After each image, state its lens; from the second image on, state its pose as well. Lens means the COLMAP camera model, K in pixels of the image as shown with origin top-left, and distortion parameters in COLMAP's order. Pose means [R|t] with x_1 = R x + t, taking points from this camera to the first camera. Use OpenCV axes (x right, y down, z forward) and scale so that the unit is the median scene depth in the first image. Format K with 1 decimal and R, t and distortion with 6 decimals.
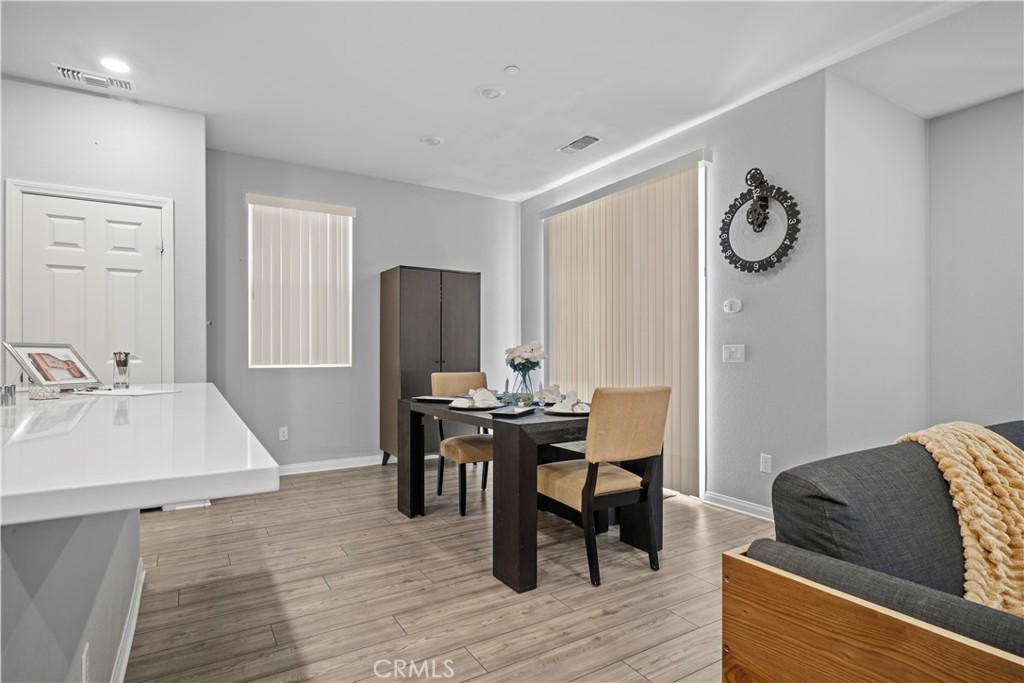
lens RADIAL K [[527.5, 0, 509.1], [0, 527.5, 346.5], [0, 0, 1]] dist [0.000220, -0.002253]
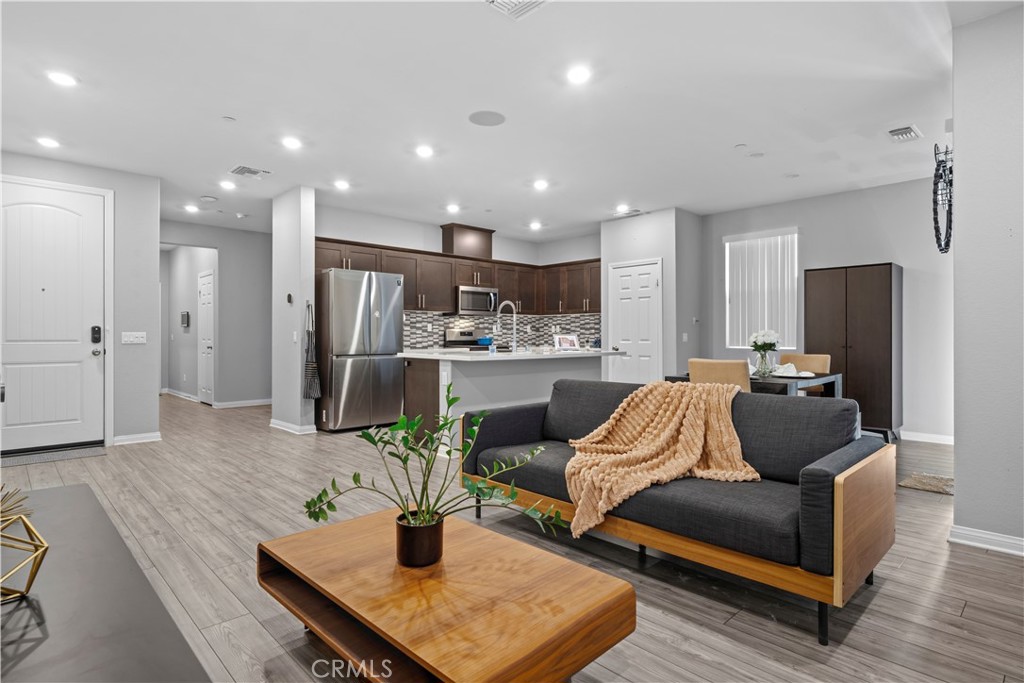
lens RADIAL K [[527.5, 0, 511.6], [0, 527.5, 341.8], [0, 0, 1]] dist [0.000220, -0.002253]
pose [[0.221405, 0.009114, -0.975139, 1.214204], [0.005395, 0.999930, 0.010570, 0.003679], [0.975167, -0.007601, 0.221341, 0.043596]]
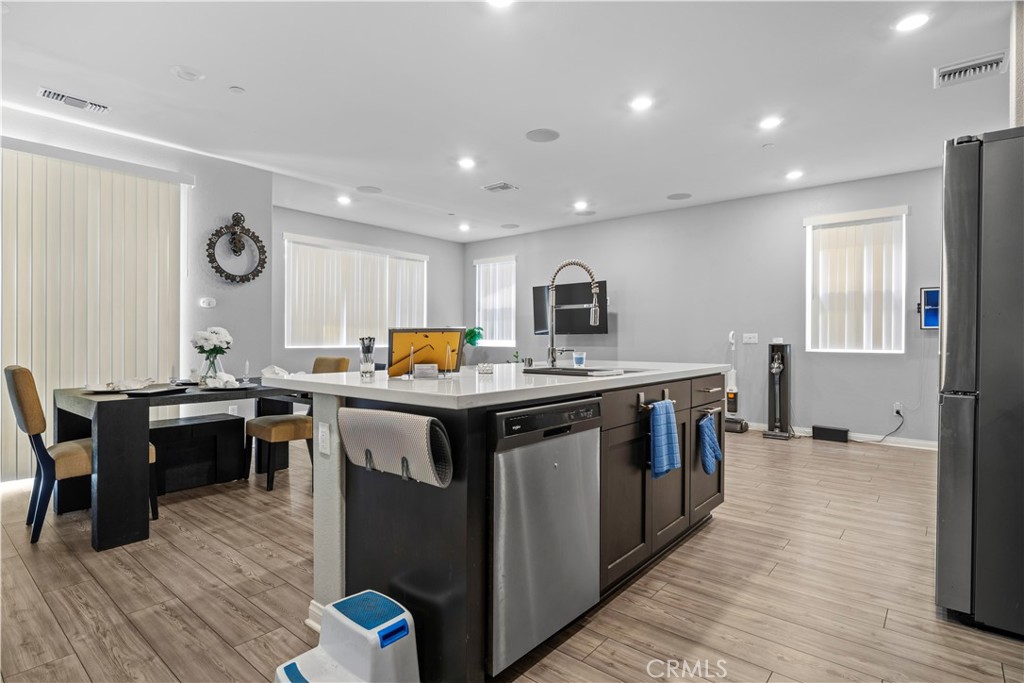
lens RADIAL K [[527.5, 0, 503.9], [0, 527.5, 342.3], [0, 0, 1]] dist [0.000220, -0.002253]
pose [[-0.308436, -0.011022, 0.951181, -1.171092], [-0.008829, 0.999923, 0.008724, 0.005744], [-0.951204, -0.005707, -0.308510, 0.744809]]
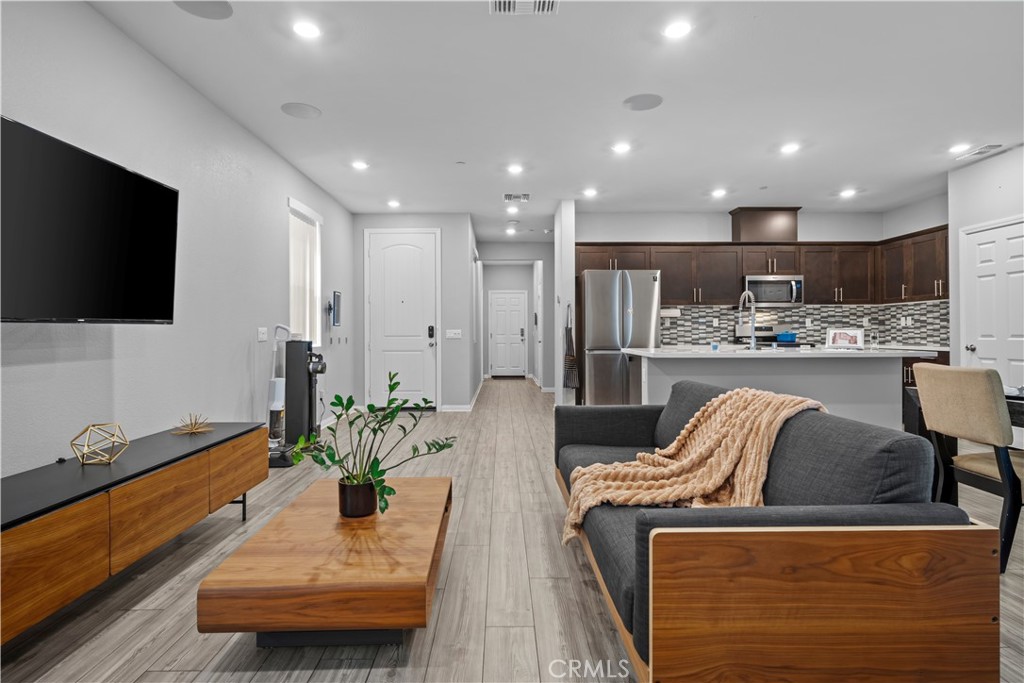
lens RADIAL K [[527.5, 0, 518.5], [0, 527.5, 326.2], [0, 0, 1]] dist [0.000220, -0.002253]
pose [[-0.492934, -0.010218, -0.870007, 1.152722], [0.008014, 0.999835, -0.016283, 0.007510], [0.870030, -0.014999, -0.492771, 0.573670]]
